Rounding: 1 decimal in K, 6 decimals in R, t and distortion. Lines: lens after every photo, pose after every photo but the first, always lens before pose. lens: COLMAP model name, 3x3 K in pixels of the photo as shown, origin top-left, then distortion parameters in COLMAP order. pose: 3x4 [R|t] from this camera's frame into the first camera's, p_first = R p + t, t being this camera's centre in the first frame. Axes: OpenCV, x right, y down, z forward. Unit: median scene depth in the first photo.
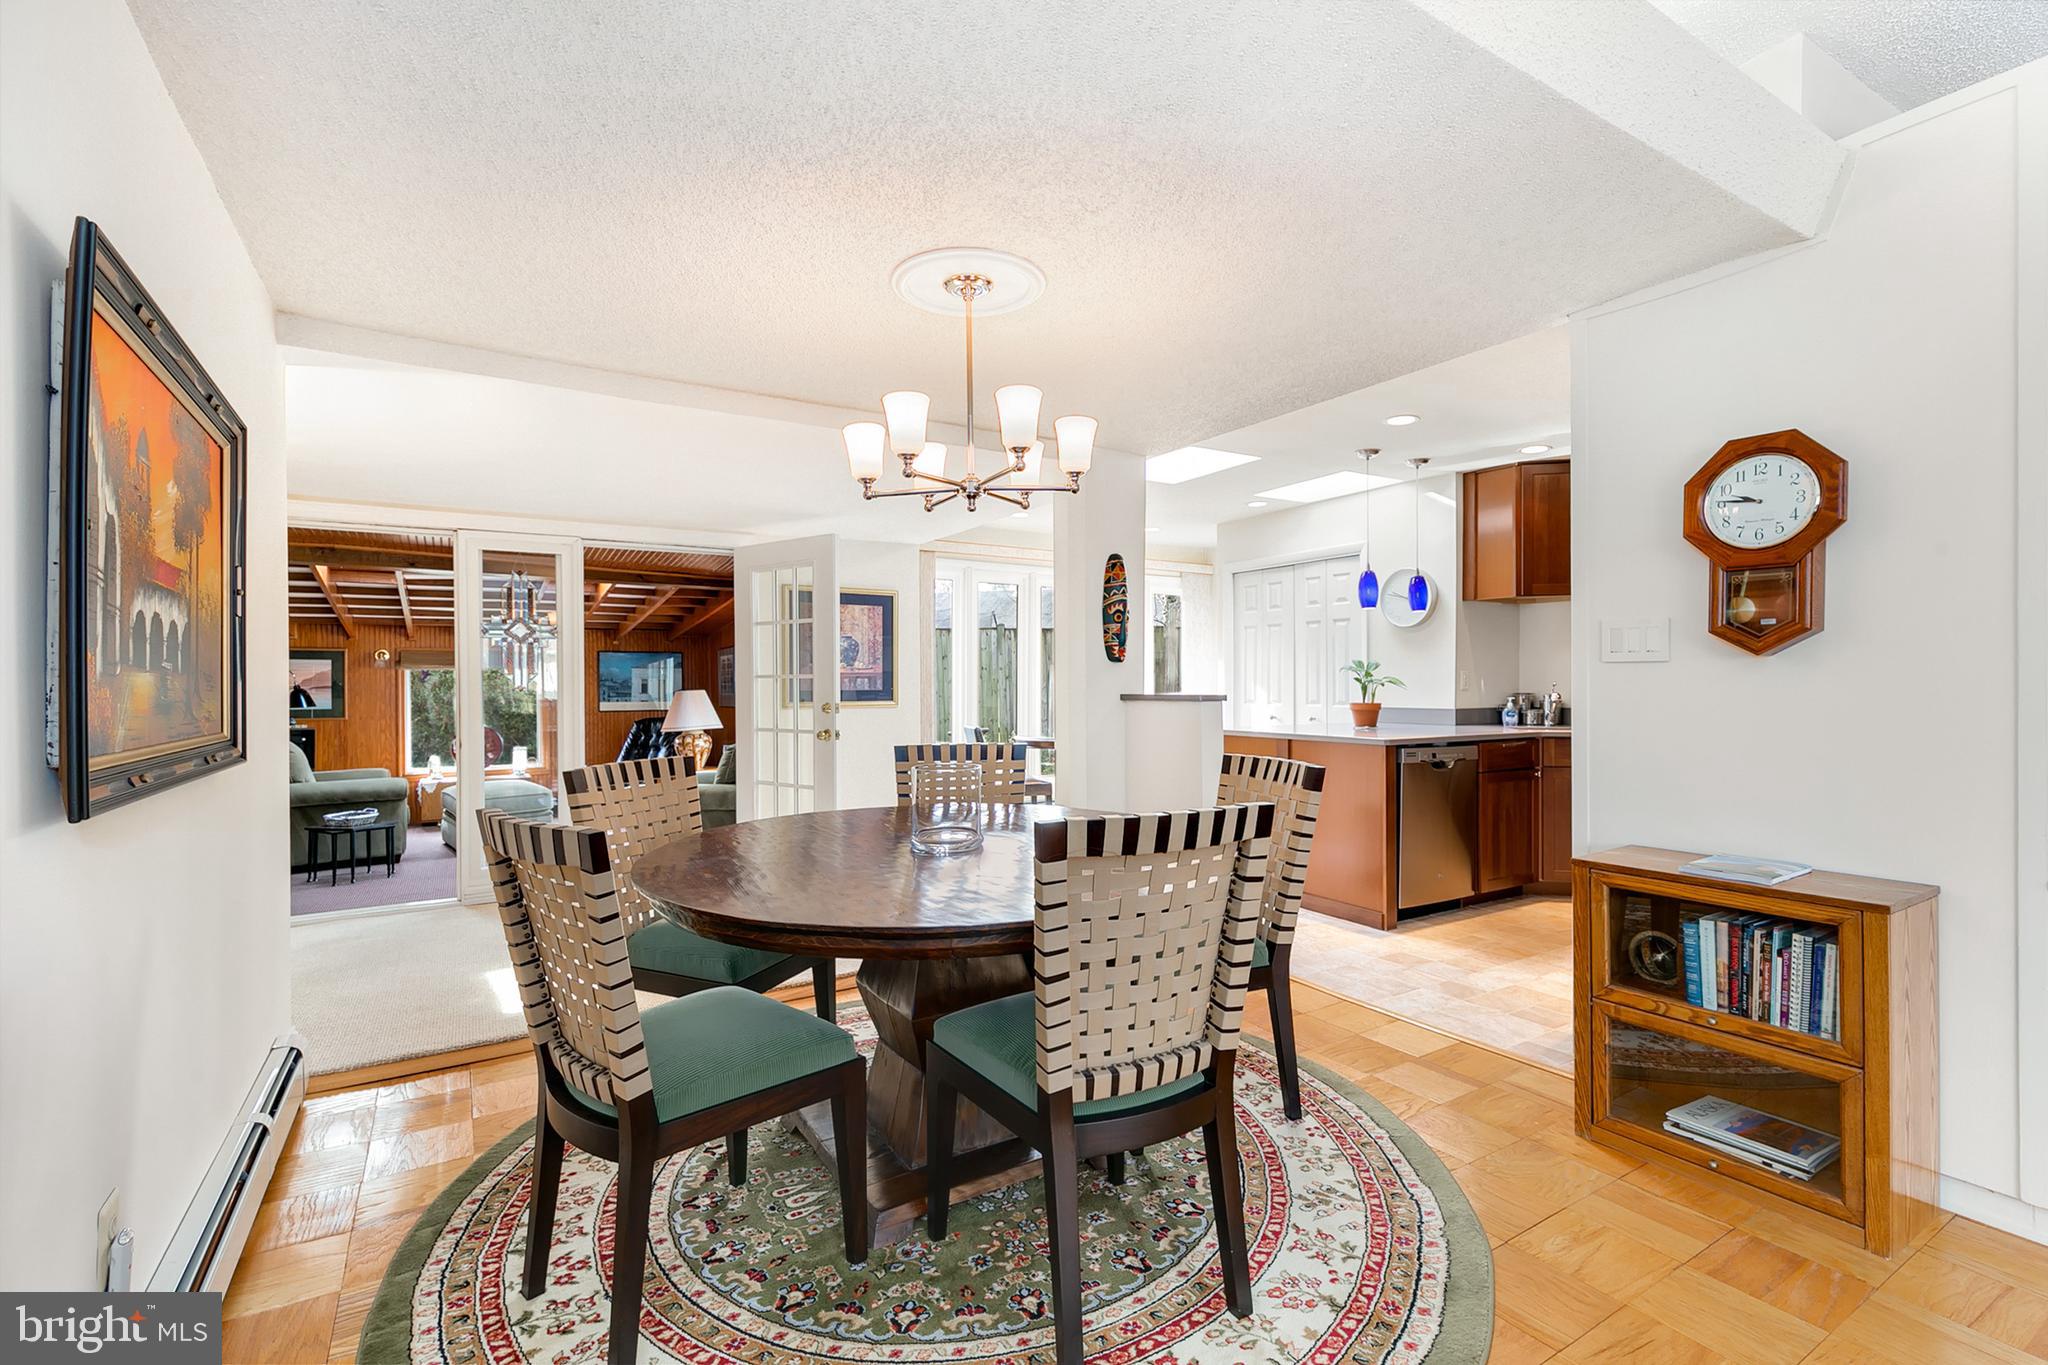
lens RADIAL K [[926.9, 0, 1023.3], [0, 926.9, 684.2], [0, 0, 1]] dist [0.009853, -0.001812]
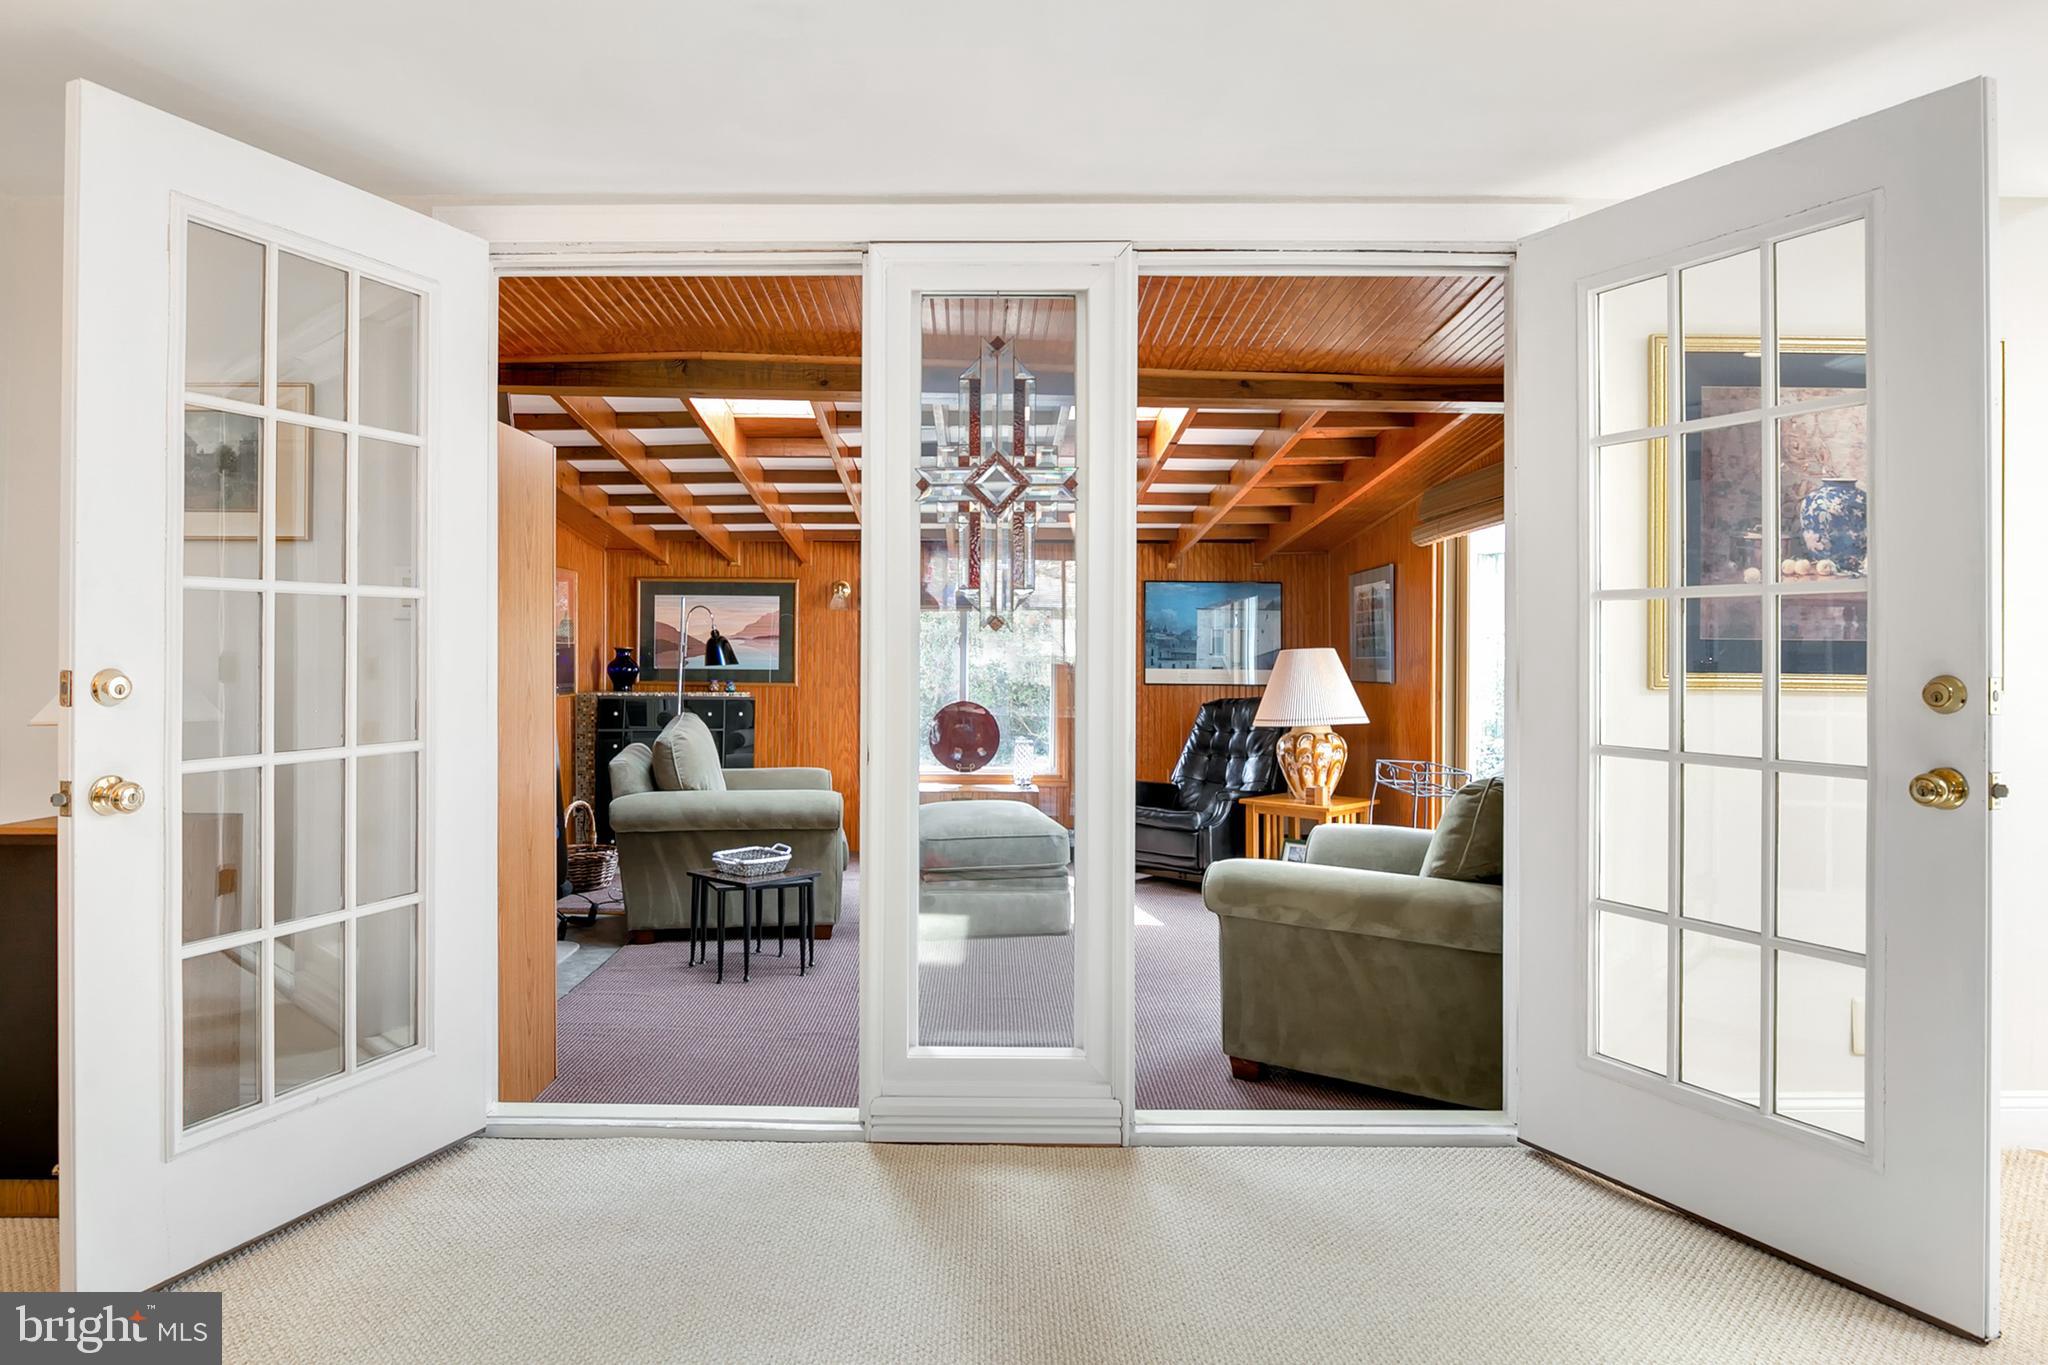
lens RADIAL K [[1221.7, 0, 951.7], [0, 1221.7, 637.4], [0, 0, 1]] dist [-0.024627, -0.001996]
pose [[0.841103, 0.005485, -0.540847, -0.257411], [-0.012500, 0.999879, -0.009298, 0.015313], [0.540730, 0.014581, 0.841070, 0.518534]]
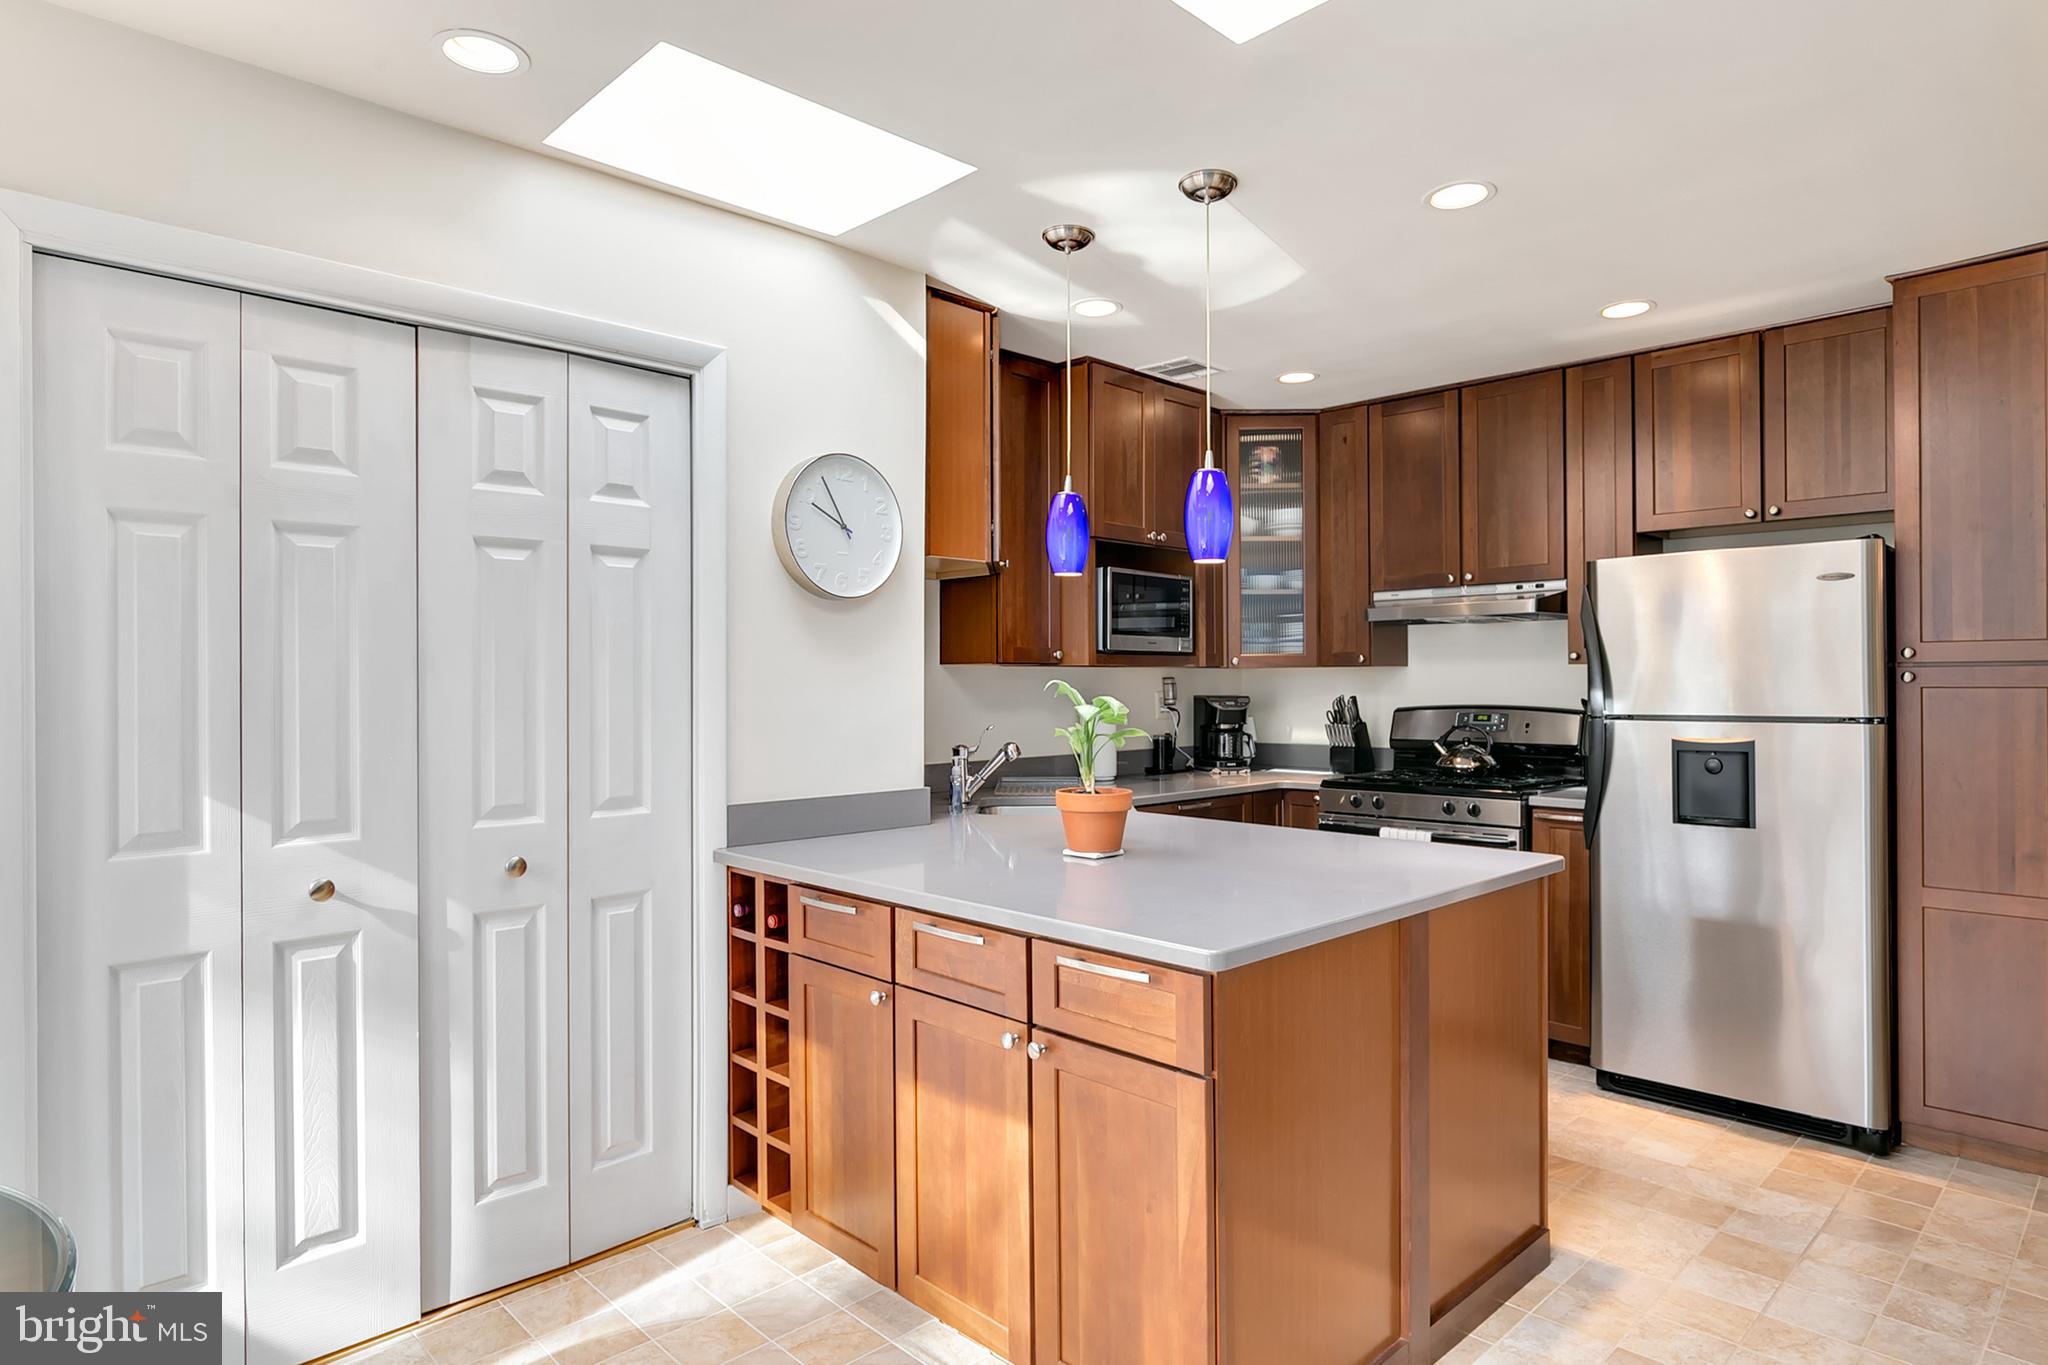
lens RADIAL K [[1135.4, 0, 1023.1], [0, 1135.4, 674.6], [0, 0, 1]] dist [-0.007662, -0.003444]
pose [[-0.214765, 0.010022, 0.976614, -0.098999], [0.004813, 0.999946, -0.009203, -0.025088], [-0.976654, 0.002724, -0.214801, 1.131044]]
